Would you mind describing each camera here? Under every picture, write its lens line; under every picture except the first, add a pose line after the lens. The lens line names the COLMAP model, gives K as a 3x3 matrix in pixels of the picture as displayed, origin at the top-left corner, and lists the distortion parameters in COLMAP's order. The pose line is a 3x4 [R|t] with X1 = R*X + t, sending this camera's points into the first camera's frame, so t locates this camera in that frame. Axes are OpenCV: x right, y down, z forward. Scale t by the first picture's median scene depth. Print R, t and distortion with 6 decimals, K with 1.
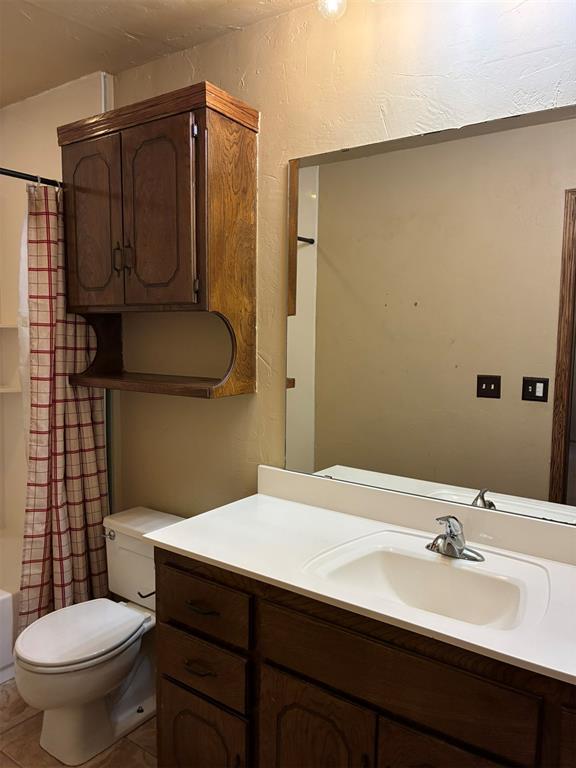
lens RADIAL K [[586.0, 0, 285.5], [0, 586.0, 387.5], [0, 0, 1]] dist [0.034065, -0.036292]
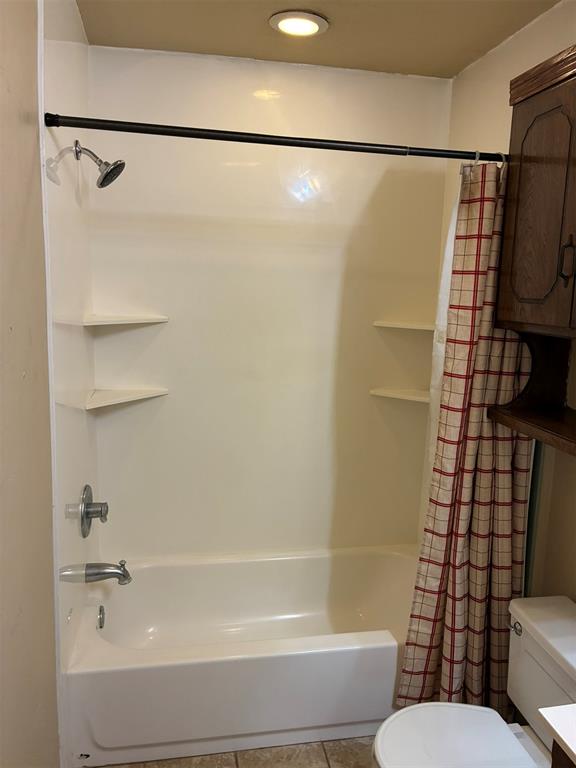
lens RADIAL K [[586.0, 0, 284.1], [0, 586.0, 378.4], [0, 0, 1]] dist [0.034065, -0.036292]
pose [[0.720989, 0.120138, -0.682453, -0.037002], [-0.089659, 0.992751, 0.080042, -0.097675], [0.687122, 0.003479, 0.726534, 0.254563]]
